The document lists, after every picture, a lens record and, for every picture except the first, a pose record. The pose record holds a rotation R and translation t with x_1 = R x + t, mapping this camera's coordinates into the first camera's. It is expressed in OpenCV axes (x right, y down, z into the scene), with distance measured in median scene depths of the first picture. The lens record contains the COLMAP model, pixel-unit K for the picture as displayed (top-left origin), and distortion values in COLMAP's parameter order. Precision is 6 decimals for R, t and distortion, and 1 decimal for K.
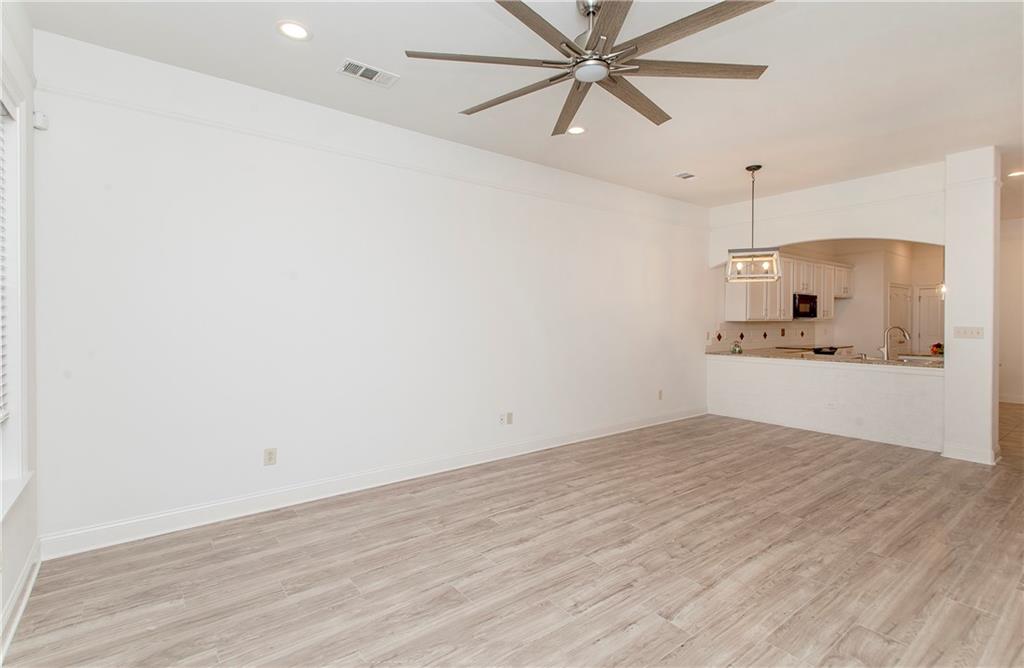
lens RADIAL K [[462.6, 0, 481.4], [0, 462.6, 321.1], [0, 0, 1]] dist [0.012668, -0.004236]
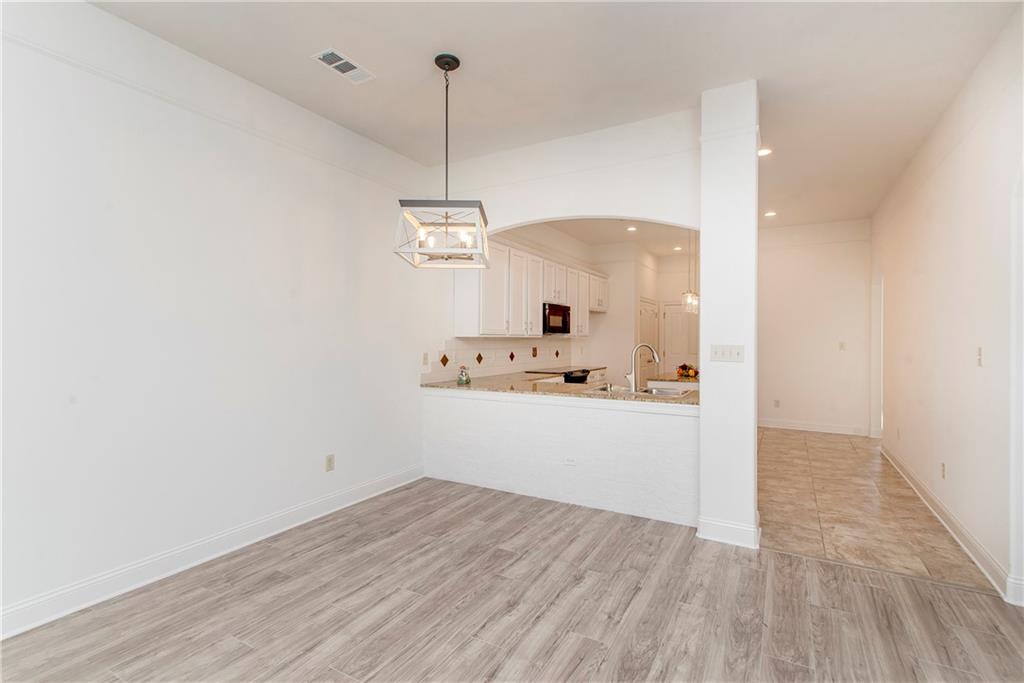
lens RADIAL K [[487.4, 0, 492.7], [0, 487.4, 334.2], [0, 0, 1]] dist [0.016132, -0.003222]
pose [[0.911900, 0.006969, 0.410354, 0.496261], [-0.002552, 0.999933, -0.011310, 0.006911], [-0.410405, 0.009267, 0.911856, 0.553644]]
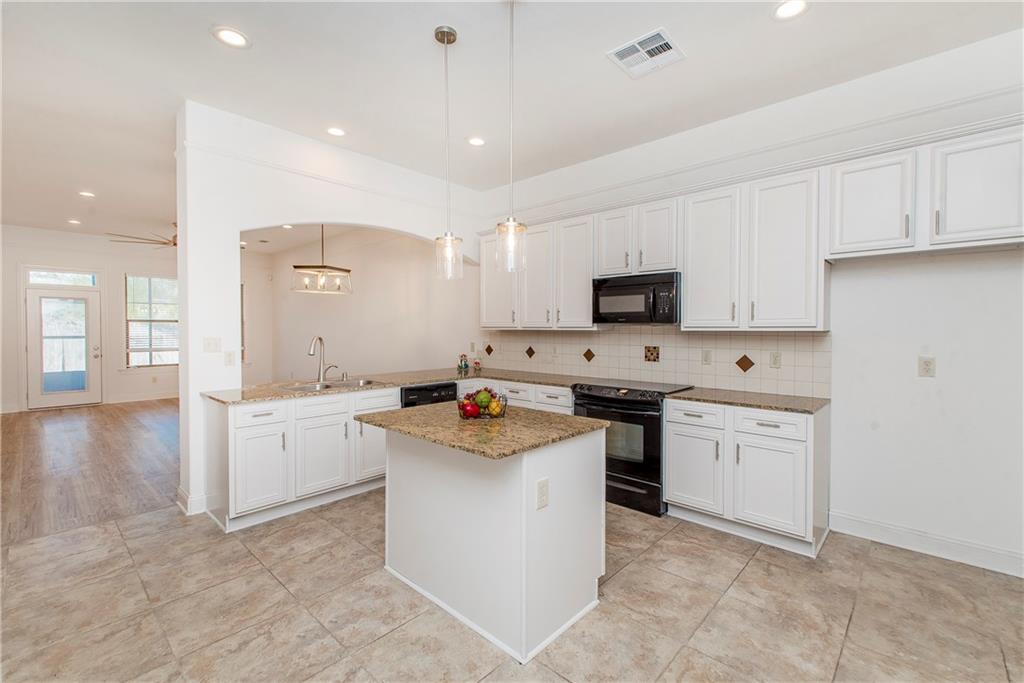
lens RADIAL K [[447.8, 0, 521.8], [0, 447.8, 335.5], [0, 0, 1]] dist [0.013045, -0.003980]
pose [[0.217116, 0.018433, -0.975972, 2.203675], [-0.007185, 0.999825, 0.017285, -0.005255], [0.976119, 0.003259, 0.217210, 1.562651]]
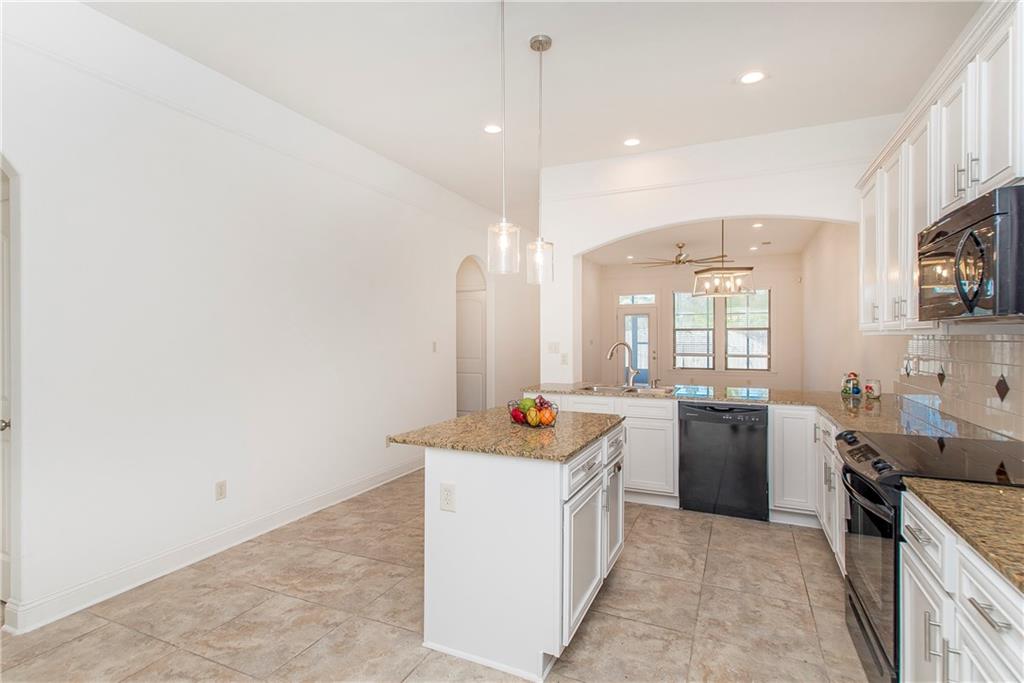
lens RADIAL K [[487.4, 0, 504.6], [0, 487.4, 337.7], [0, 0, 1]] dist [0.016132, -0.003222]
pose [[-0.866388, 0.006068, -0.499335, 1.959227], [0.002794, 0.999969, 0.007303, -0.002993], [0.499364, 0.004932, -0.866378, 2.152687]]
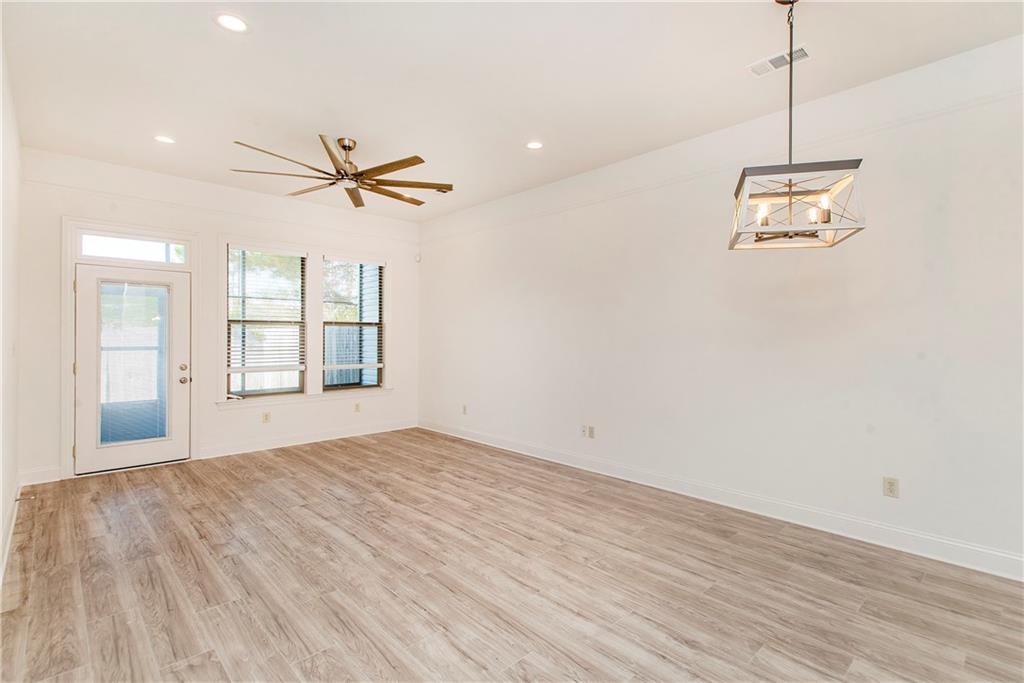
lens RADIAL K [[487.4, 0, 541.7], [0, 487.4, 336.3], [0, 0, 1]] dist [0.016132, -0.003222]
pose [[0.169285, 0.001769, -0.985566, 1.269988], [-0.009164, 0.999958, 0.000221, 0.009005], [0.985525, 0.008994, 0.169294, 0.857394]]
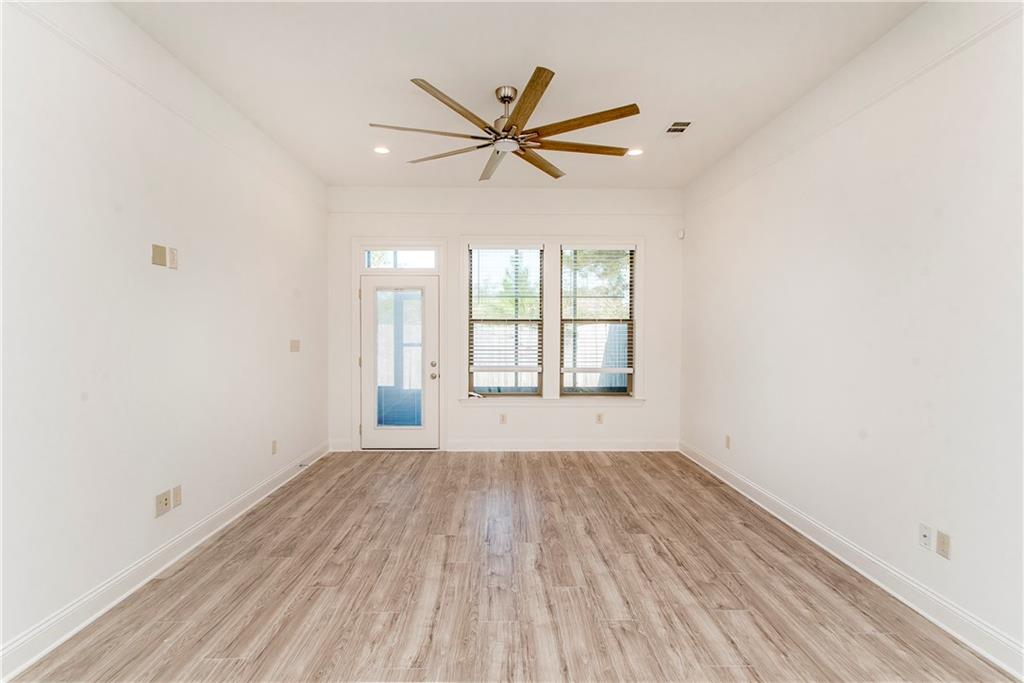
lens RADIAL K [[487.4, 0, 493.0], [0, 487.4, 337.5], [0, 0, 1]] dist [0.016132, -0.003222]
pose [[-0.575457, 0.009396, -0.817778, 0.854863], [-0.005646, 0.999865, 0.015461, 0.001218], [0.817812, 0.013515, -0.575326, 1.090550]]
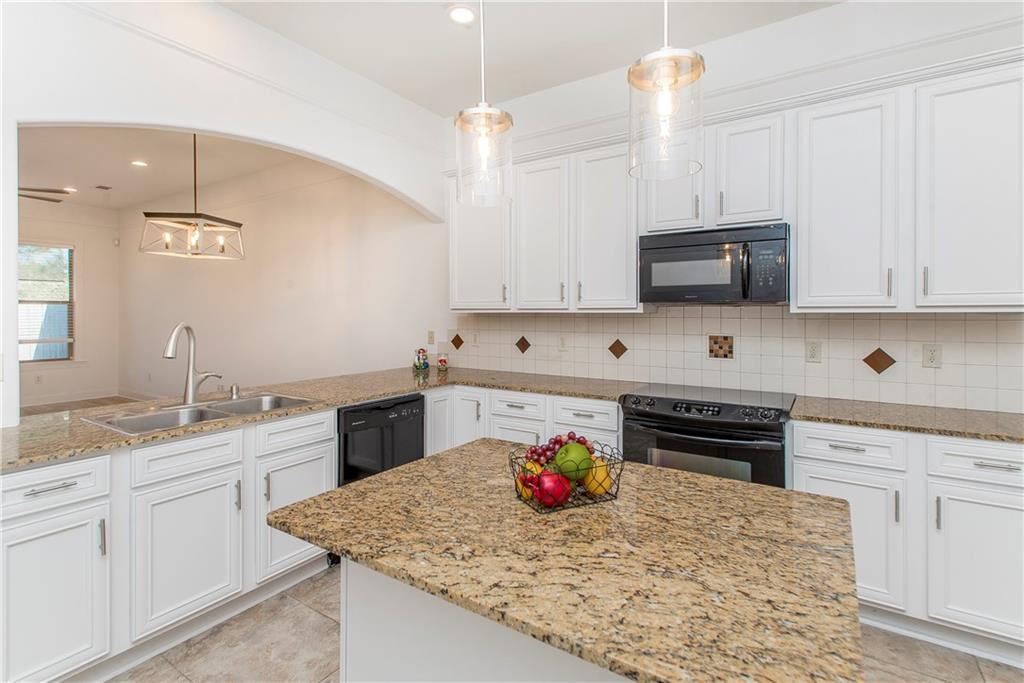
lens RADIAL K [[487.4, 0, 526.3], [0, 487.4, 316.8], [0, 0, 1]] dist [0.016132, -0.003222]
pose [[0.380006, 0.010130, -0.924929, 1.884361], [-0.005812, 0.999946, 0.008563, -0.000063], [0.924966, 0.002121, 0.380044, 1.503871]]
